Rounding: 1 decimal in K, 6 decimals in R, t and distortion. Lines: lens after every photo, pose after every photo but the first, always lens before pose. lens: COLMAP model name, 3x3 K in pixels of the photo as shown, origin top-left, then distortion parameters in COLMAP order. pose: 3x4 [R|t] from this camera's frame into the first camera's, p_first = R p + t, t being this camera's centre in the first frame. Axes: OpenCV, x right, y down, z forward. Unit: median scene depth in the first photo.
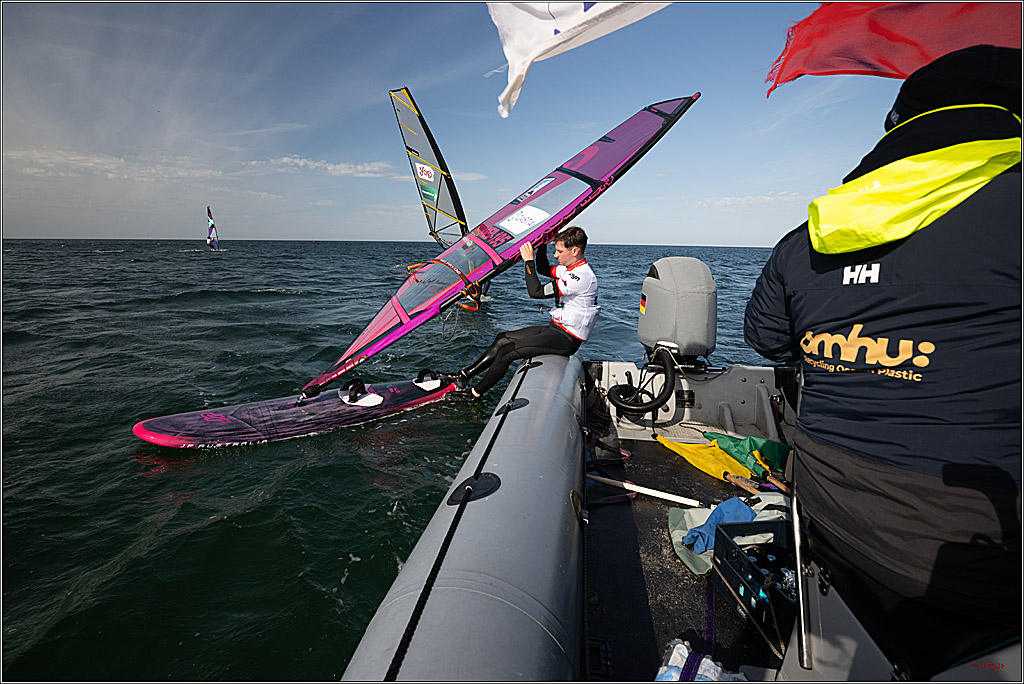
lens RADIAL K [[420.3, 0, 506.3], [0, 420.3, 346.1], [0, 0, 1]] dist [0.001023, -0.000509]
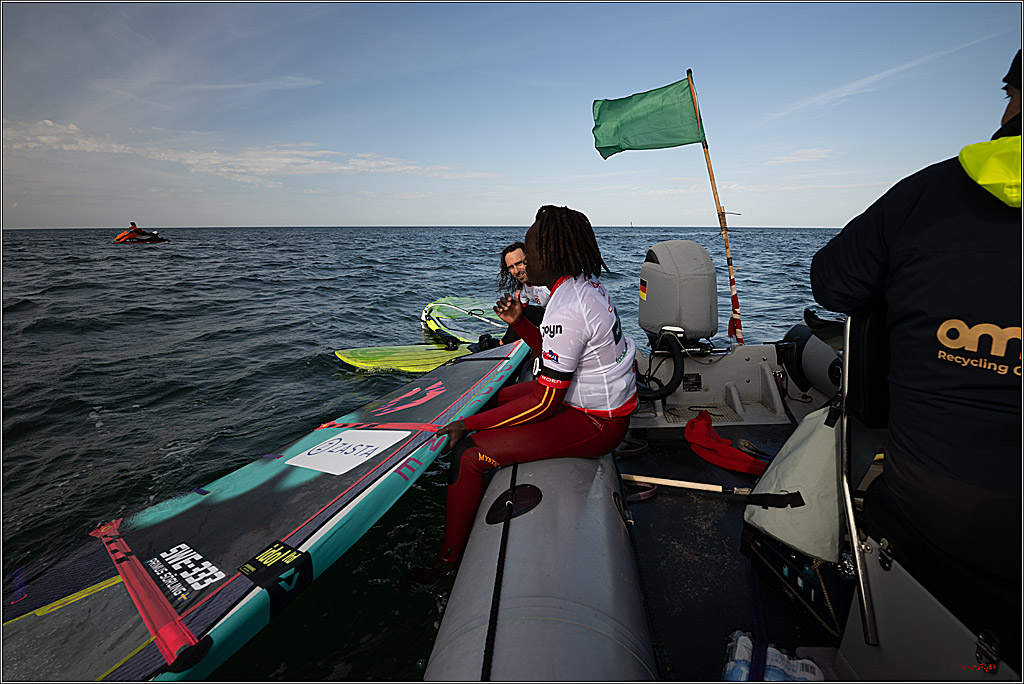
lens RADIAL K [[428.7, 0, 512.0], [0, 428.7, 342.0], [0, 0, 1]] dist [0.001460, 0.001008]
pose [[0.989435, -0.072808, 0.125369, -0.136955], [0.071293, 0.997318, 0.016535, -0.020344], [-0.126237, -0.007423, 0.991972, 0.060401]]
